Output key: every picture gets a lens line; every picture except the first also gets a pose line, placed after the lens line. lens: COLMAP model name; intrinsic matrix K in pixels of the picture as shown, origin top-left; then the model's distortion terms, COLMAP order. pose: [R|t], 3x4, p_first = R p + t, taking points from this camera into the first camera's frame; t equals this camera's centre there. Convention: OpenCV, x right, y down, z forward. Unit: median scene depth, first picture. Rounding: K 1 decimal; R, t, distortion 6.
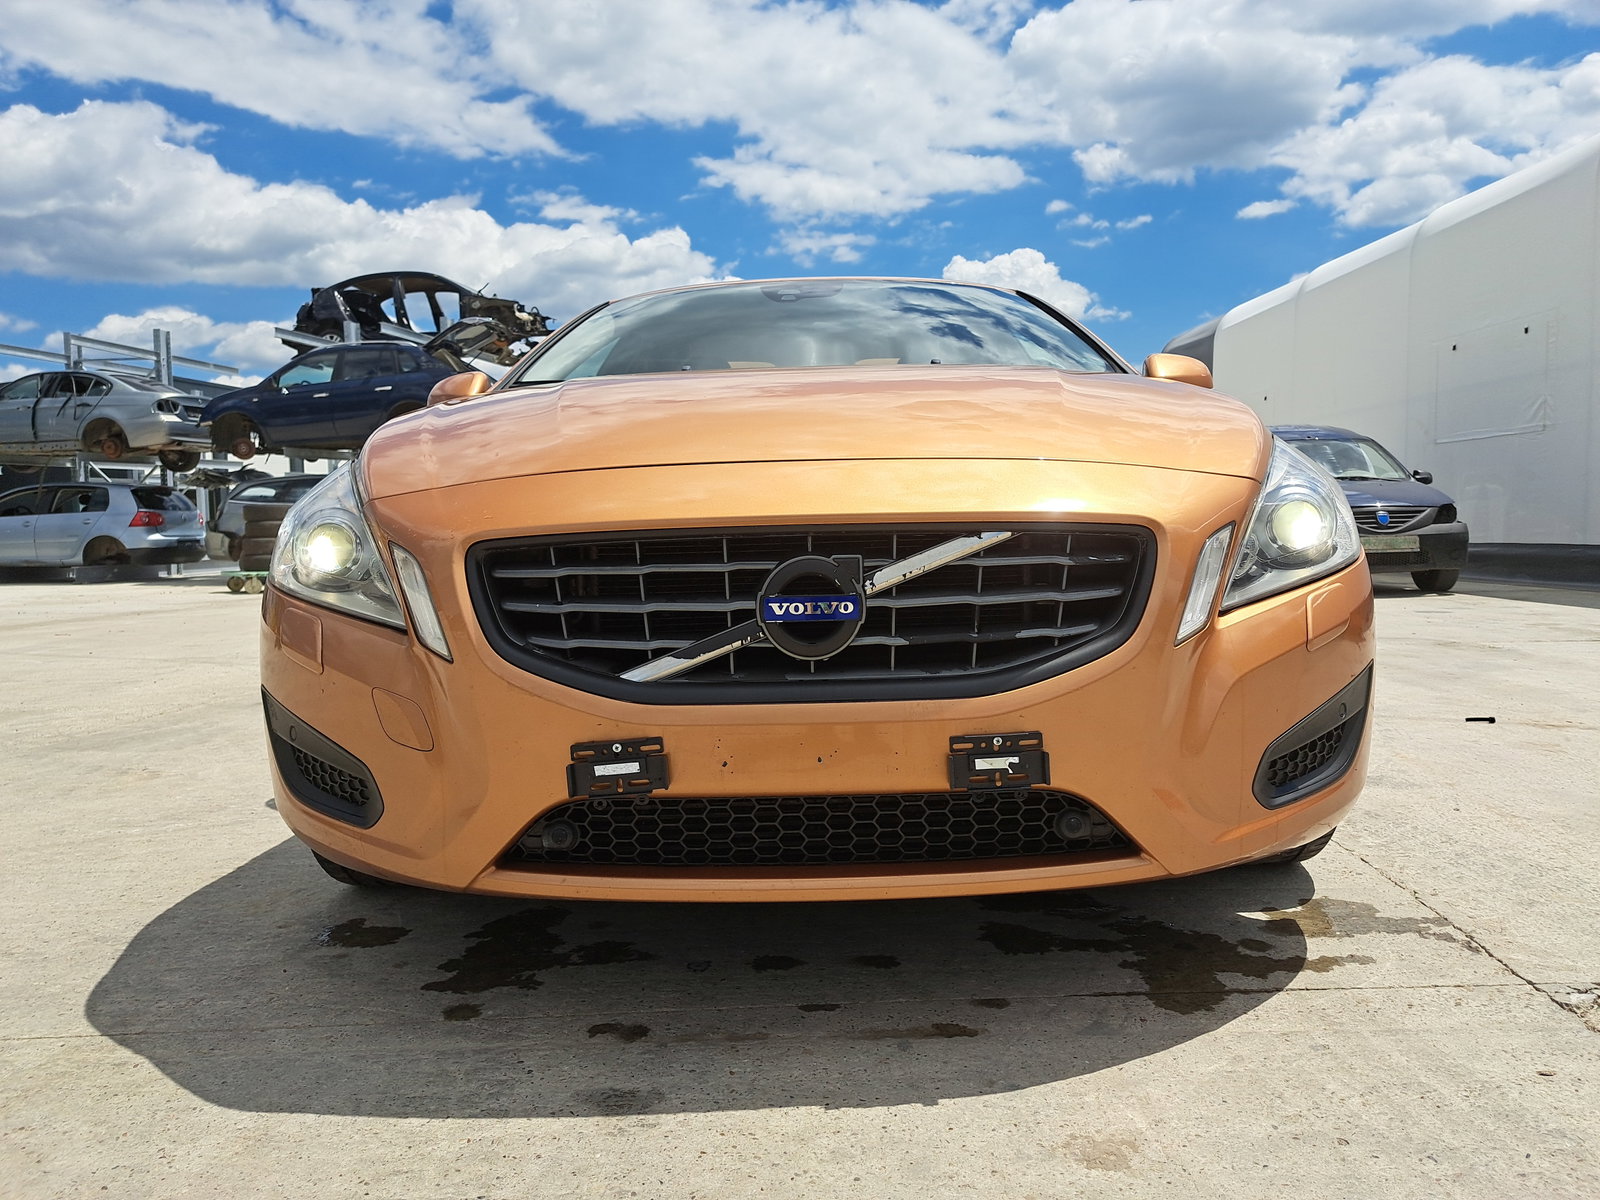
lens RADIAL K [[1132.6, 0, 831.5], [0, 1132.6, 630.8], [0, 0, 1]] dist [0.036335, -0.033077]
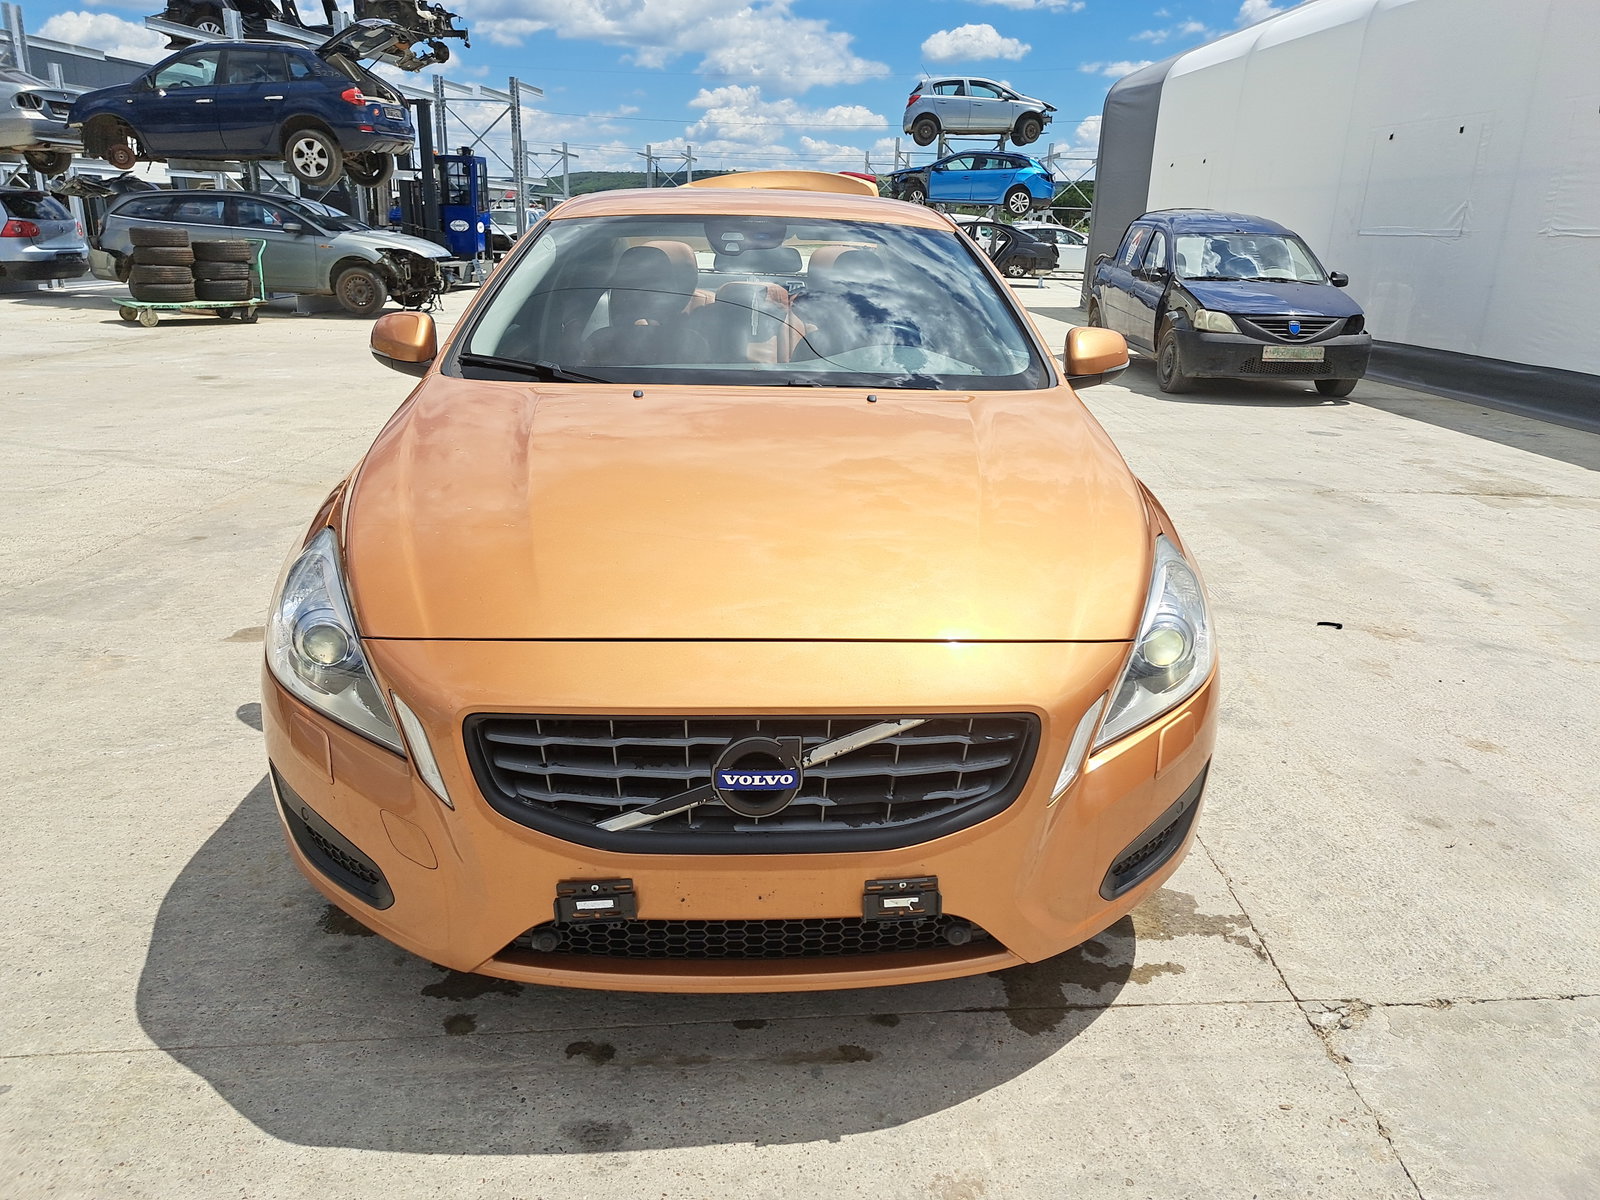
lens RADIAL K [[1124.9, 0, 834.1], [0, 1124.9, 598.3], [0, 0, 1]] dist [0.032811, -0.023929]
pose [[0.996171, 0.032120, 0.081307, -0.037143], [-0.050755, 0.969755, 0.238747, -0.458617], [-0.071180, -0.241959, 0.967672, -0.112930]]
